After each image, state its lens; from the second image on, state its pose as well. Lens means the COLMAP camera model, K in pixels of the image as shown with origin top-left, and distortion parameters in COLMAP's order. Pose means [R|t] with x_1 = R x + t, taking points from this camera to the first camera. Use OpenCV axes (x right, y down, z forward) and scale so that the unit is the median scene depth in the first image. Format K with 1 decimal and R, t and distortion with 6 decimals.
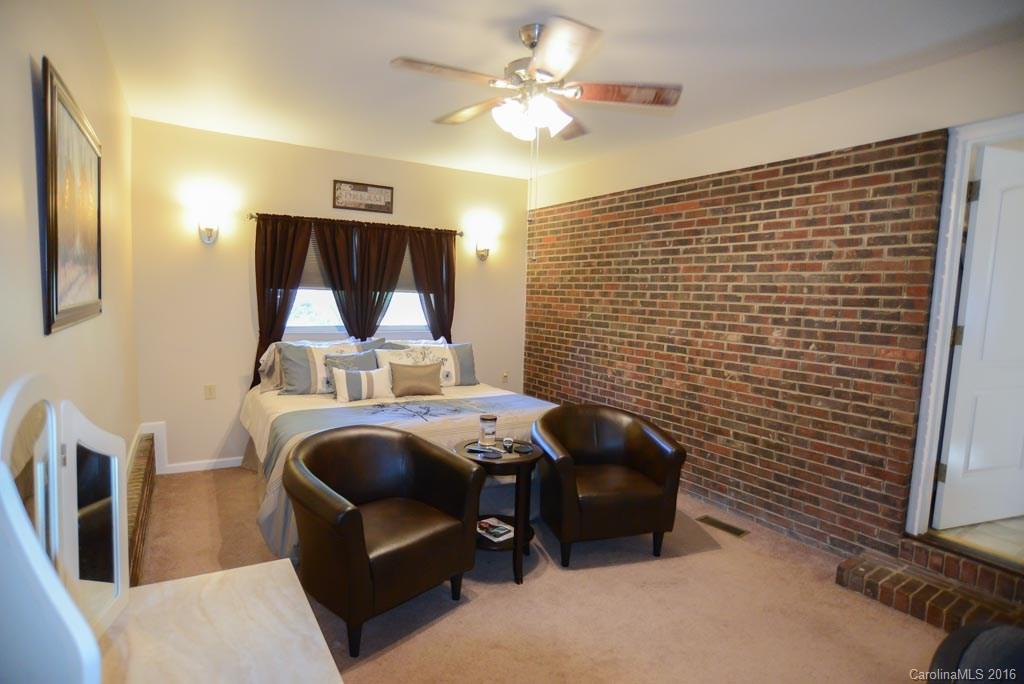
lens RADIAL K [[521.2, 0, 504.7], [0, 521.2, 343.8], [0, 0, 1]] dist [-0.109929, 0.052004]
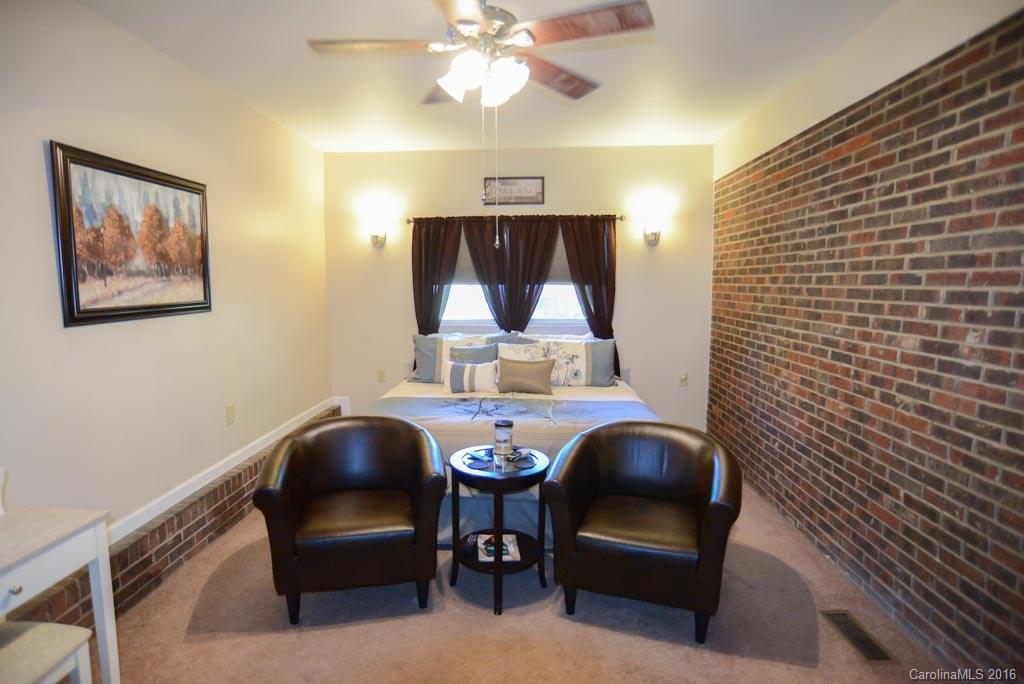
lens RADIAL K [[521.2, 0, 504.7], [0, 521.2, 343.8], [0, 0, 1]] dist [-0.109929, 0.052004]
pose [[0.812184, 0.032352, -0.582504, 0.379543], [-0.023537, 0.999465, 0.022692, -0.012362], [0.582926, -0.004719, 0.812511, 0.211506]]
